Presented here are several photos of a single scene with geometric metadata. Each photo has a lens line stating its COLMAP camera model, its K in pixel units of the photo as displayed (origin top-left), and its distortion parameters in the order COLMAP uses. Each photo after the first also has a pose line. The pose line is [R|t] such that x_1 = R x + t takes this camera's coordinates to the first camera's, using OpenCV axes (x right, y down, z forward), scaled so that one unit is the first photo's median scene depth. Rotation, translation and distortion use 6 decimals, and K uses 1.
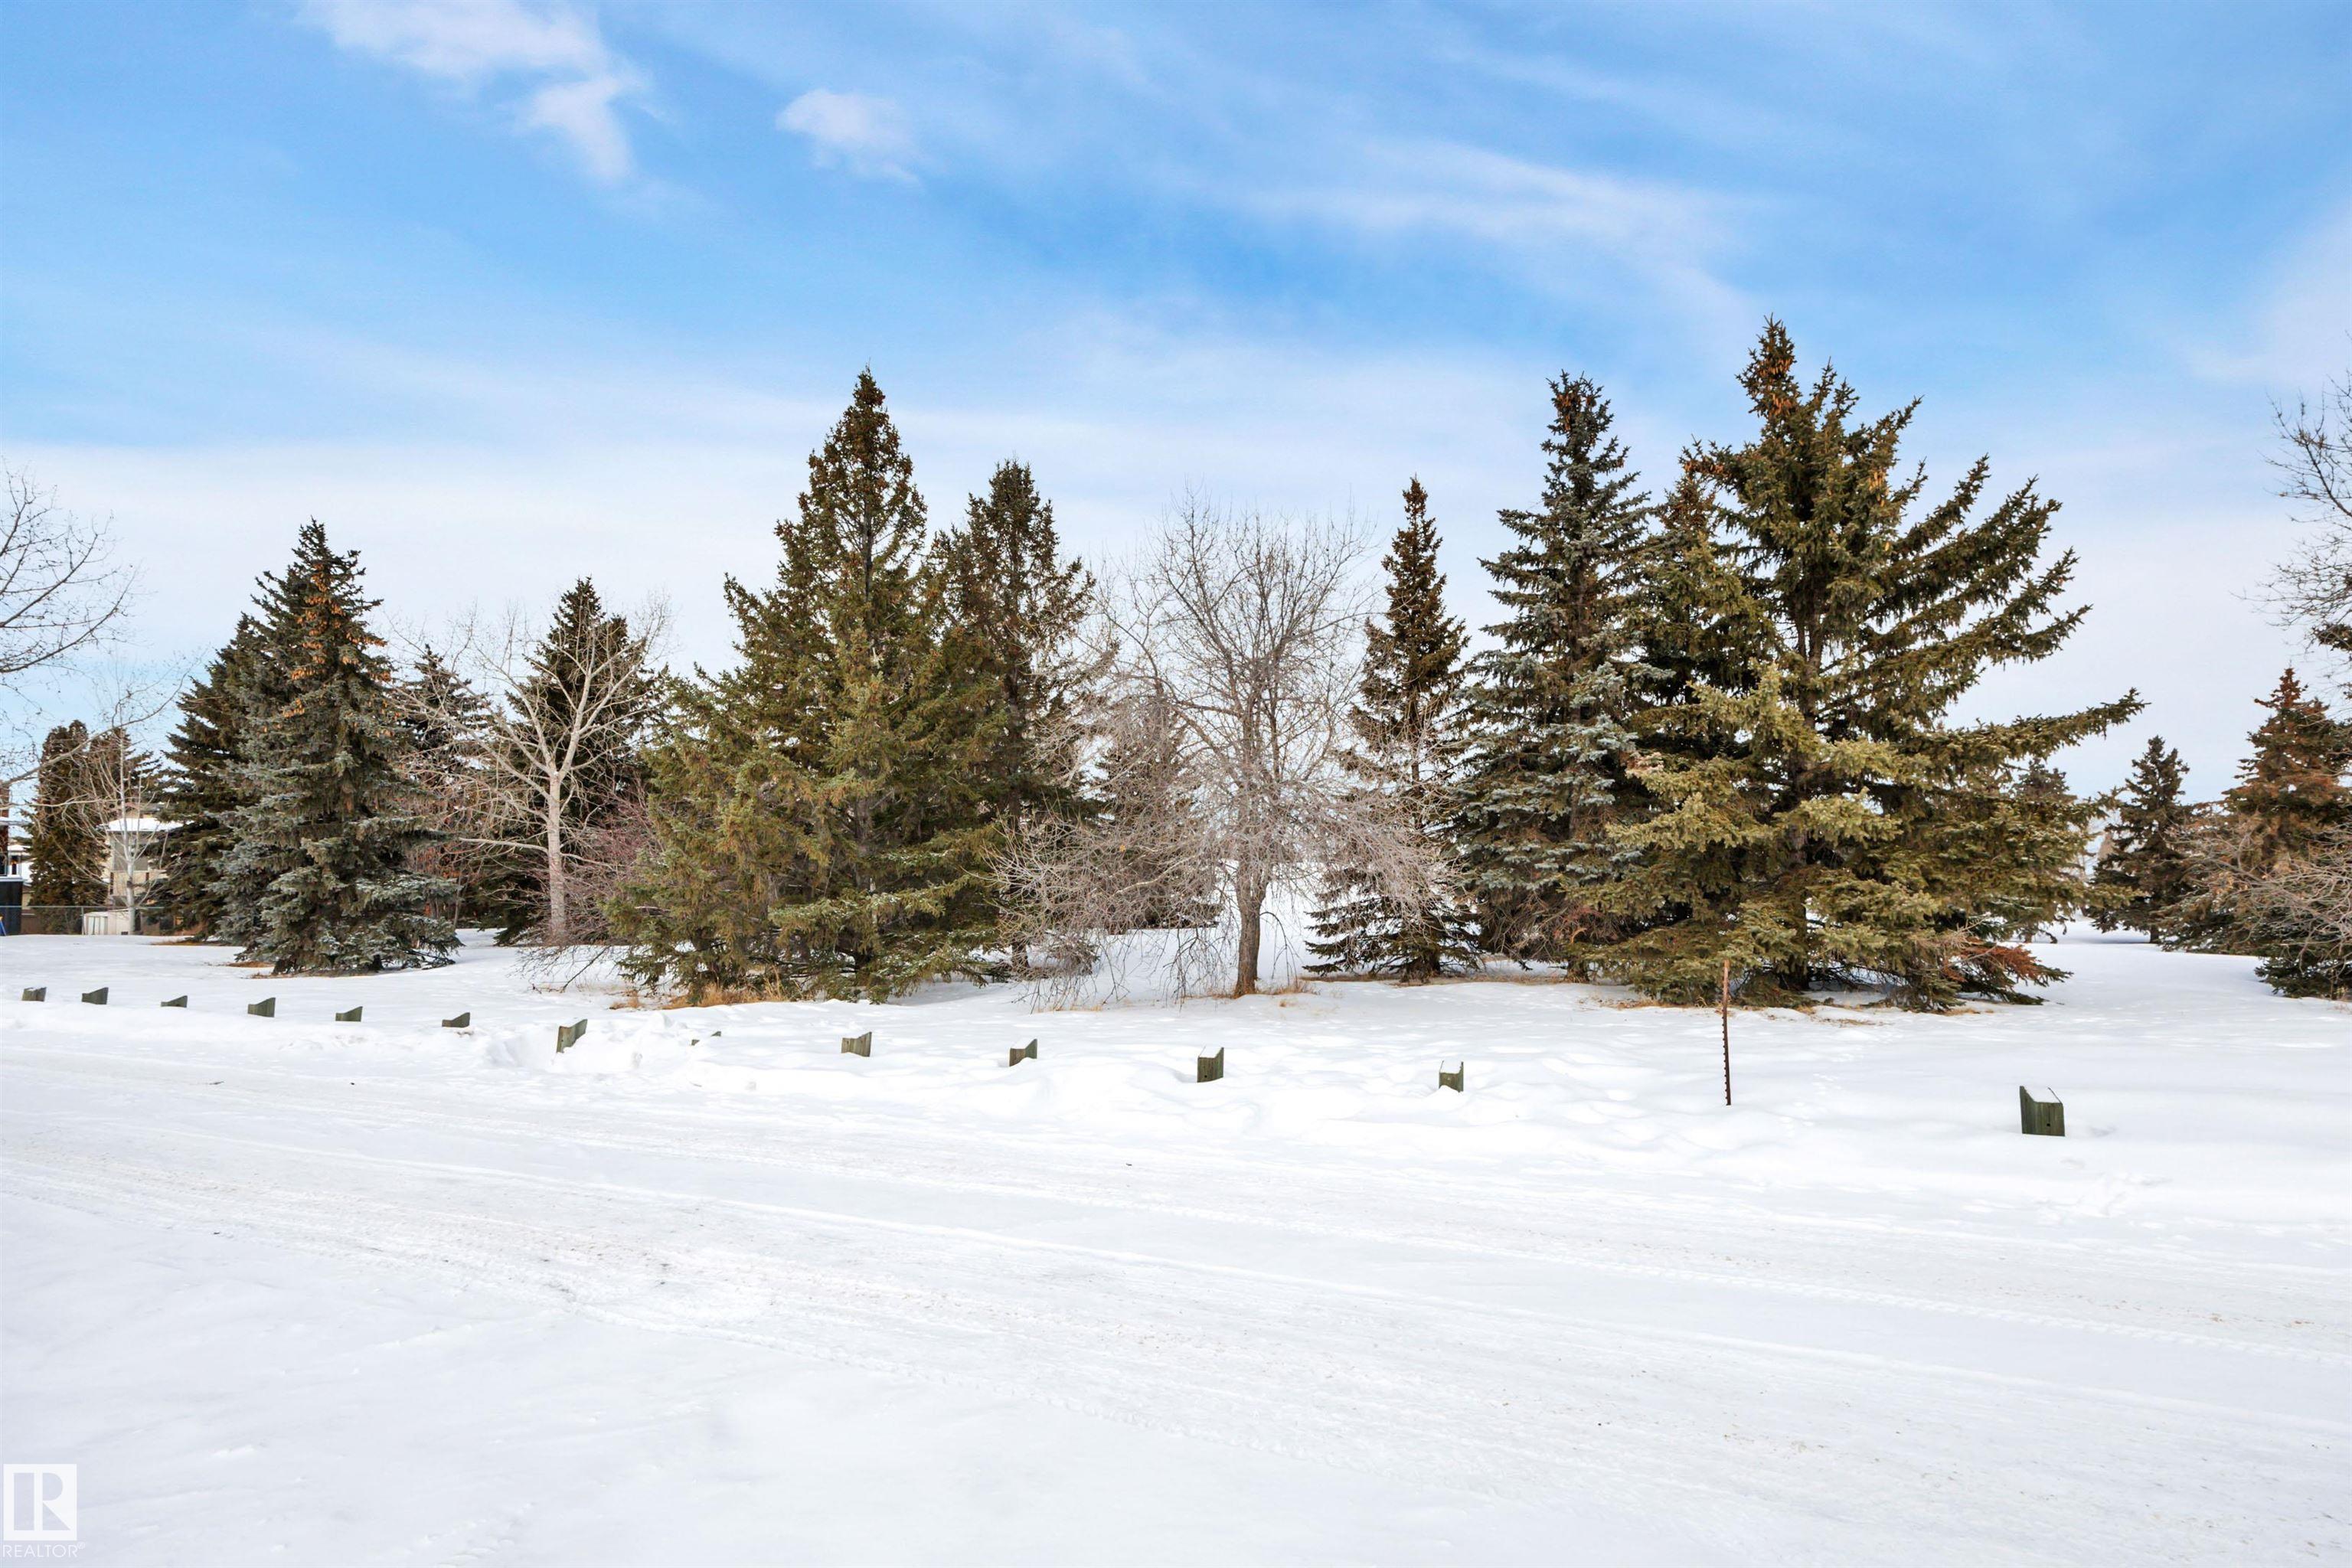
lens RADIAL K [[1029.2, 0, 1251.9], [0, 1029.2, 835.1], [0, 0, 1]] dist [-0.000565, -0.000380]
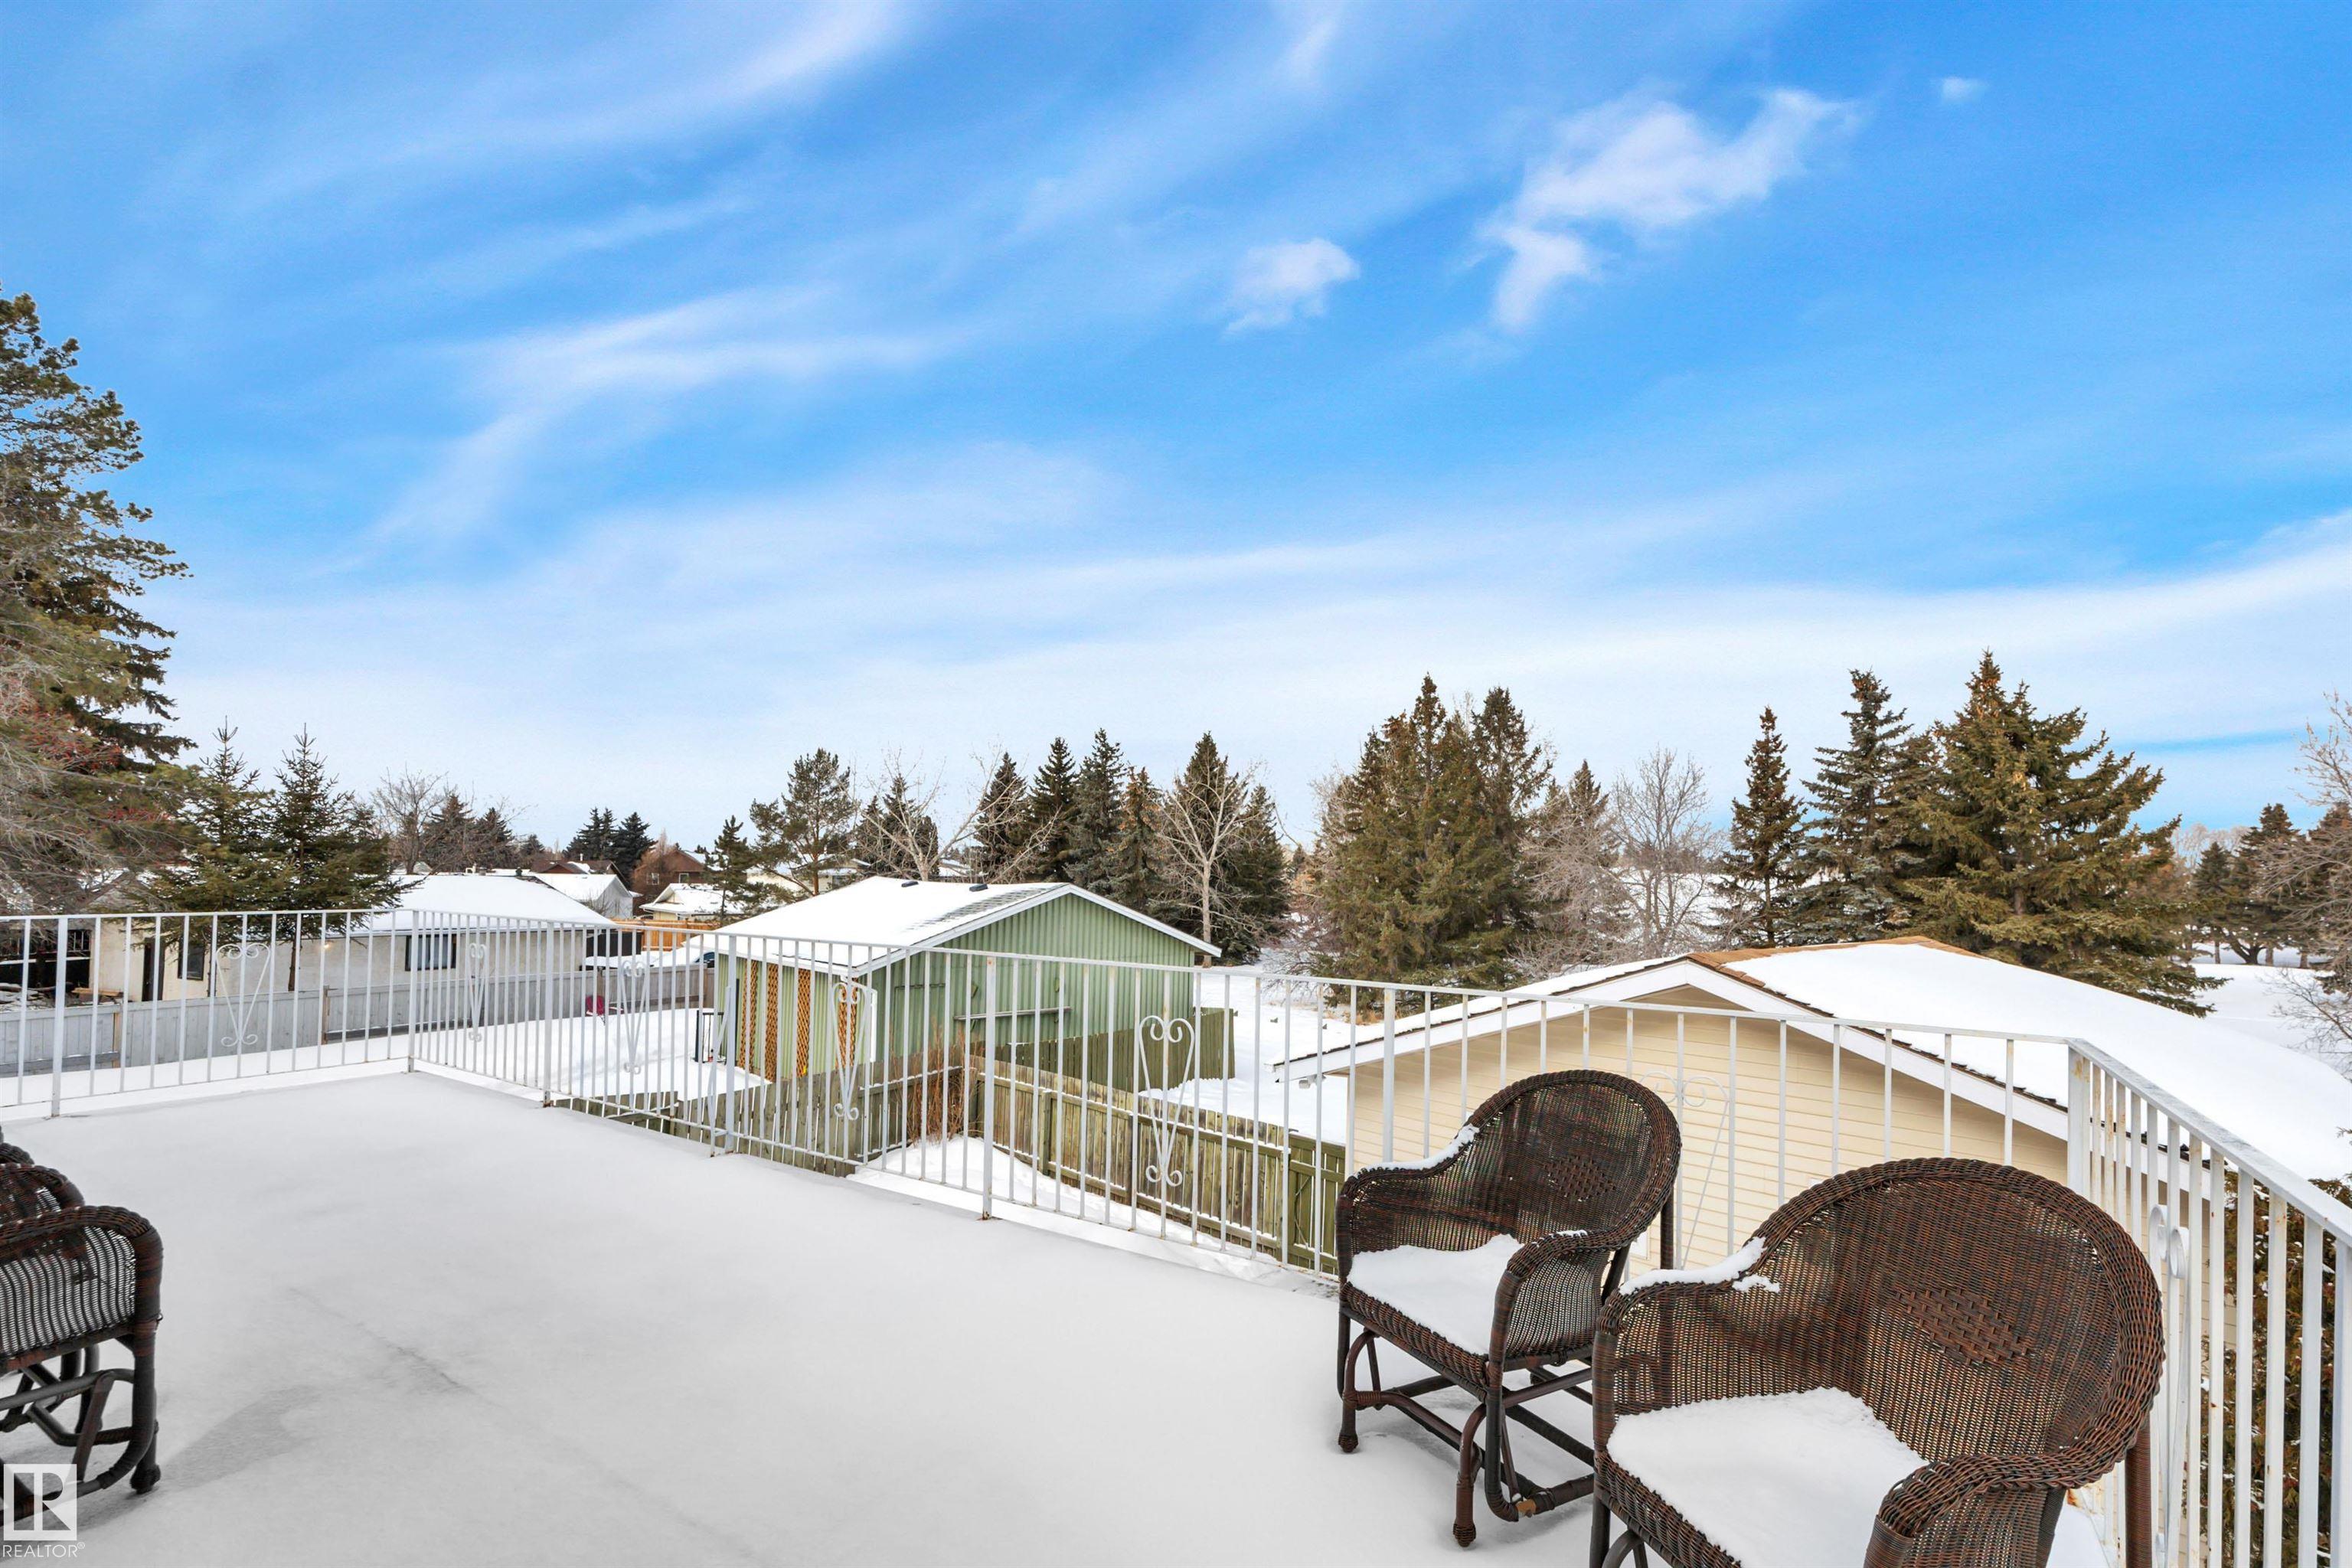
lens RADIAL K [[1029.2, 0, 1251.9], [0, 1029.2, 835.1], [0, 0, 1]] dist [-0.000565, -0.000380]
pose [[0.923251, 0.002713, -0.384187, 0.036658], [-0.004239, 0.999986, -0.003123, -0.145743], [0.384173, 0.004512, 0.923250, -0.737726]]
